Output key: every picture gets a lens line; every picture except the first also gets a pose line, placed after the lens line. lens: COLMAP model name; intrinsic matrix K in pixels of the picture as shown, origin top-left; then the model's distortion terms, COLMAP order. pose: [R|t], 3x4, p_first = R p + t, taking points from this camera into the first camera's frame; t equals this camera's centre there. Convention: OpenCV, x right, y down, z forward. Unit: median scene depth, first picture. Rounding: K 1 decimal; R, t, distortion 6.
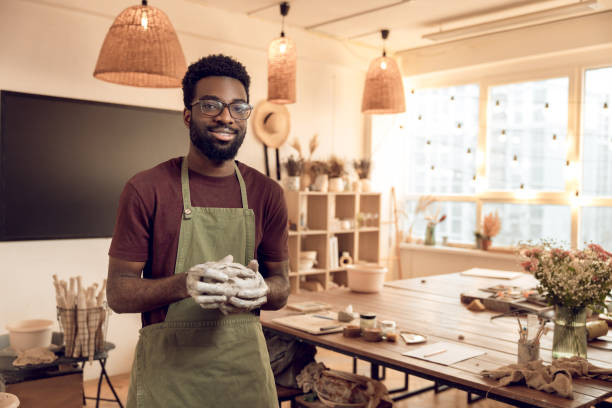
lens RADIAL K [[633.8, 0, 306.6], [0, 633.8, 221.5], [0, 0, 1]] dist [-0.012254, 0.000000]
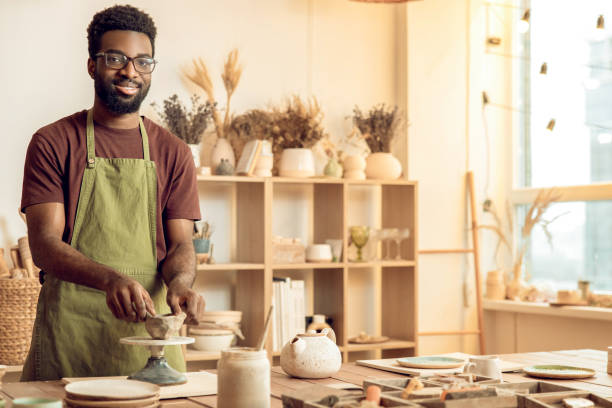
lens RADIAL K [[1079.9, 0, 314.2], [0, 1079.9, 214.0], [0, 0, 1]] dist [0.018518, 0.000000]
pose [[0.965467, -0.021417, -0.259645, 0.254193], [0.001725, 0.997119, -0.075835, 0.036346], [0.260521, 0.072769, 0.962722, 0.262747]]
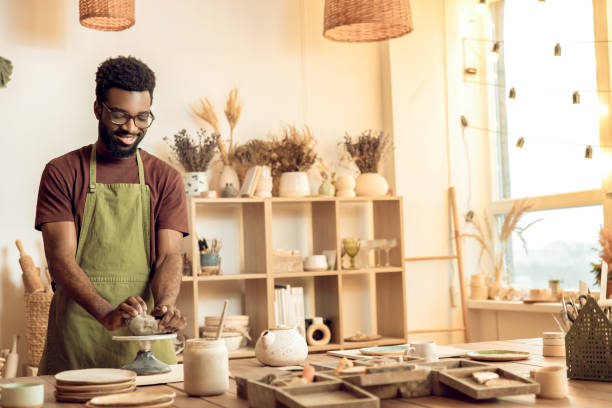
lens RADIAL K [[976.9, 0, 299.9], [0, 976.9, 207.7], [0, 0, 1]] dist [0.012684, 0.000000]
pose [[0.947223, -0.063562, -0.314212, 0.296479], [0.031858, 0.993959, -0.105030, 0.044041], [0.318989, 0.089477, 0.943525, 0.249971]]
